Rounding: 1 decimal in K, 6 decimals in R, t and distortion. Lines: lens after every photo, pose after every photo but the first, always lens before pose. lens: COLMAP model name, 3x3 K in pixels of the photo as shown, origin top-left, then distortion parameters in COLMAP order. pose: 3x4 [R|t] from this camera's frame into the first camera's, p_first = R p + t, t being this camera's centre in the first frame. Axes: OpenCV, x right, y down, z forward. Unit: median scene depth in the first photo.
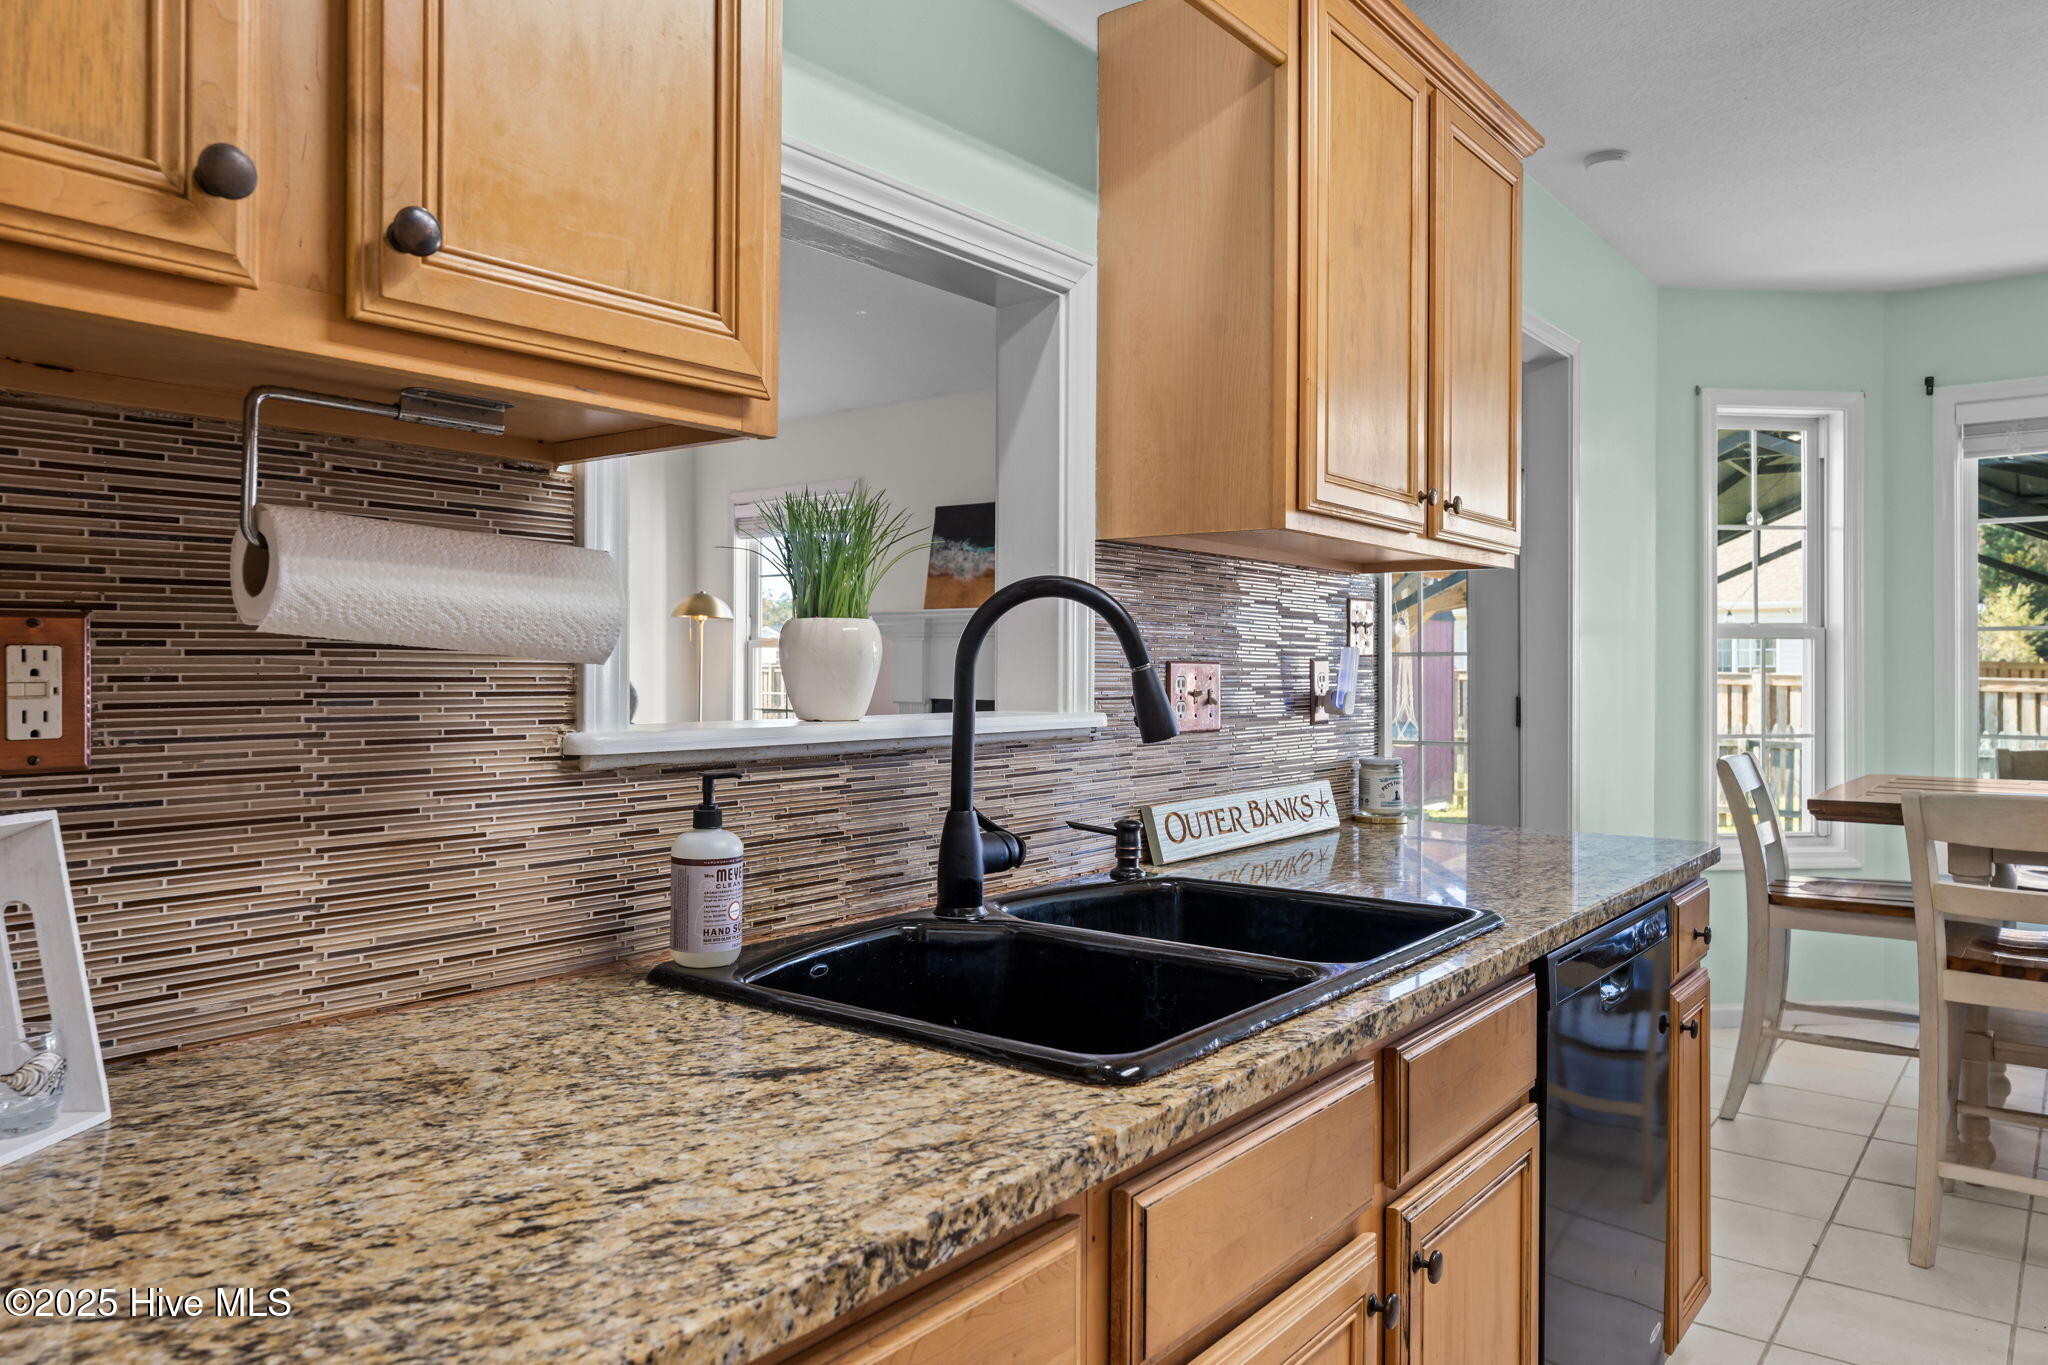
lens RADIAL K [[1377.9, 0, 1012.3], [0, 1377.9, 650.7], [0, 0, 1]] dist [-0.002677, -0.002499]
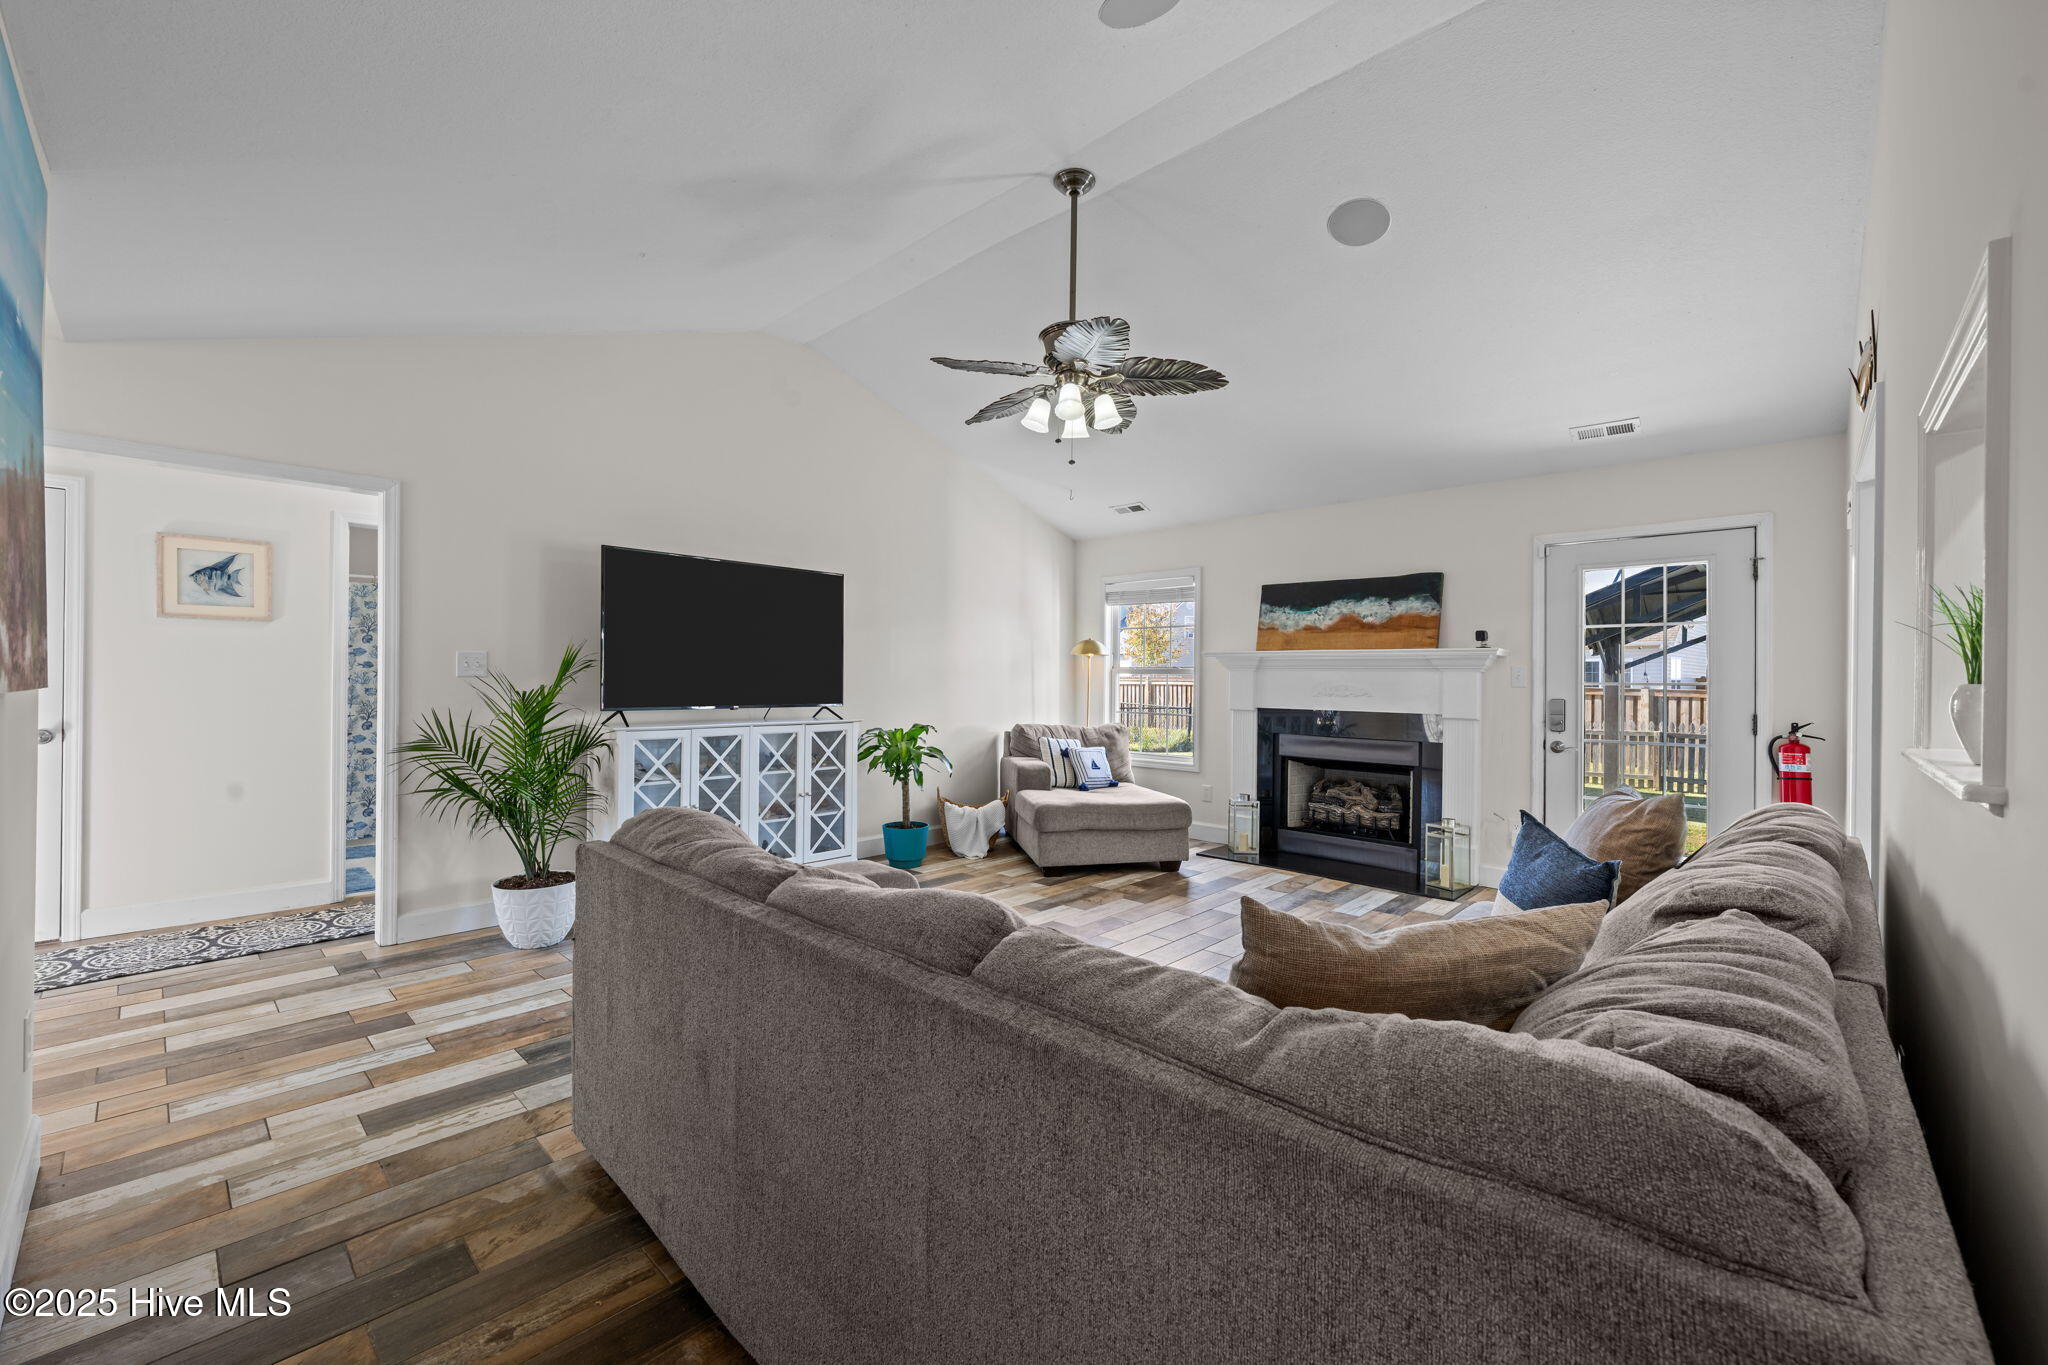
lens RADIAL K [[817.0, 0, 1015.3], [0, 817.0, 674.9], [0, 0, 1]] dist [-0.001340, -0.000071]
pose [[0.995213, 0.005314, -0.097583, -0.841483], [-0.004544, 0.999957, 0.008107, -0.029919], [0.097622, -0.007624, 0.995194, 0.171122]]
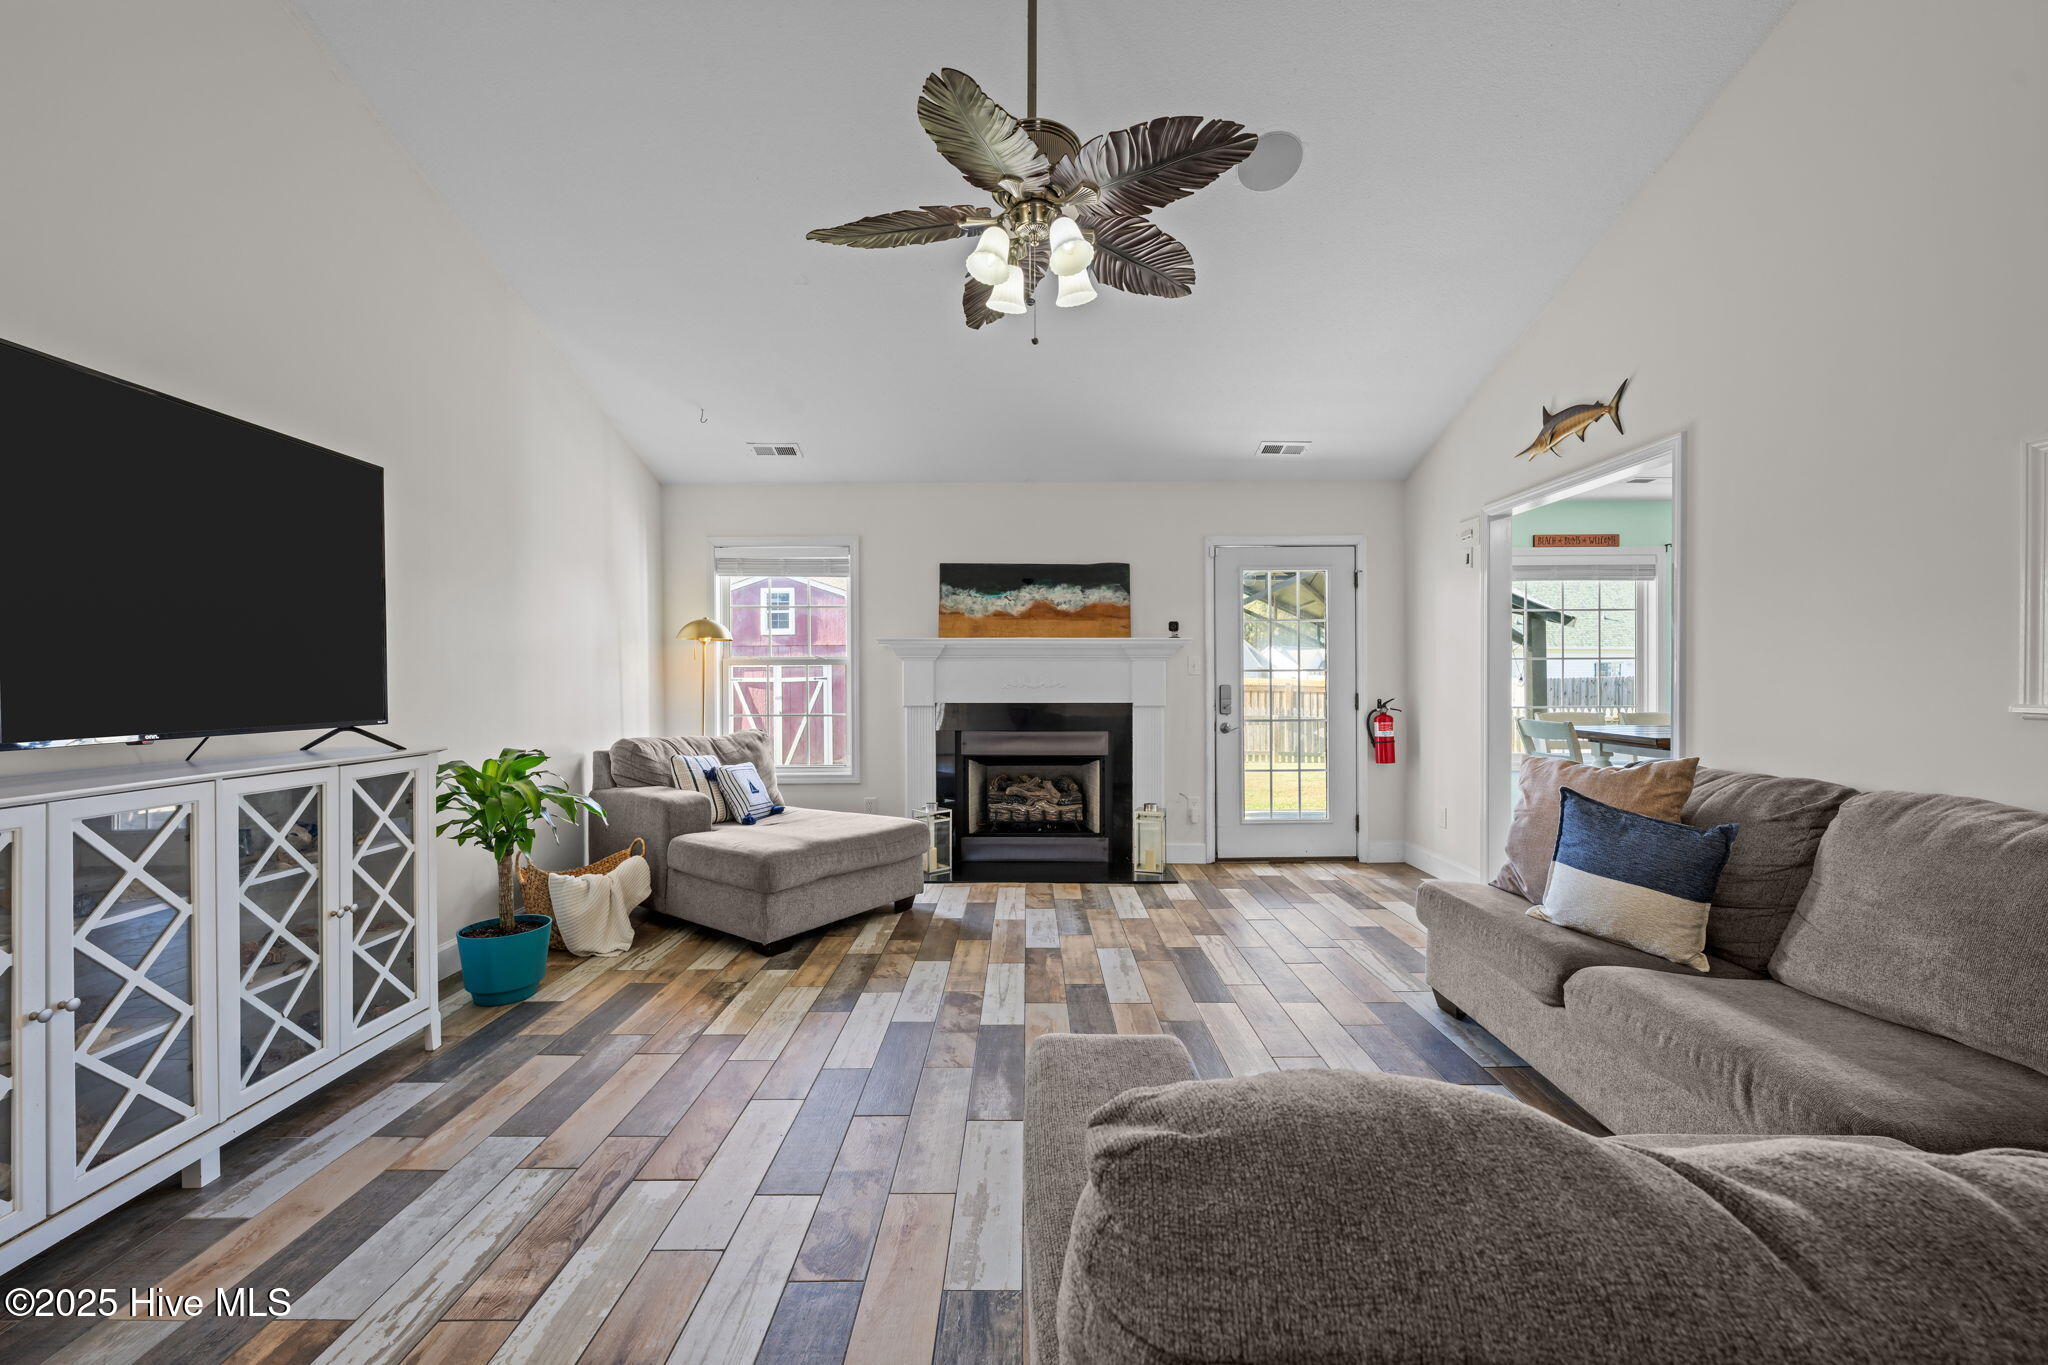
lens RADIAL K [[810.5, 0, 1024.0], [0, 810.5, 682.5], [0, 0, 1]] dist [-0.001622, -0.000258]
pose [[0.788847, -0.008975, 0.614524, -1.686236], [-0.001783, 0.999856, 0.016891, 0.002656], [-0.614587, -0.014421, 0.788717, 1.071637]]
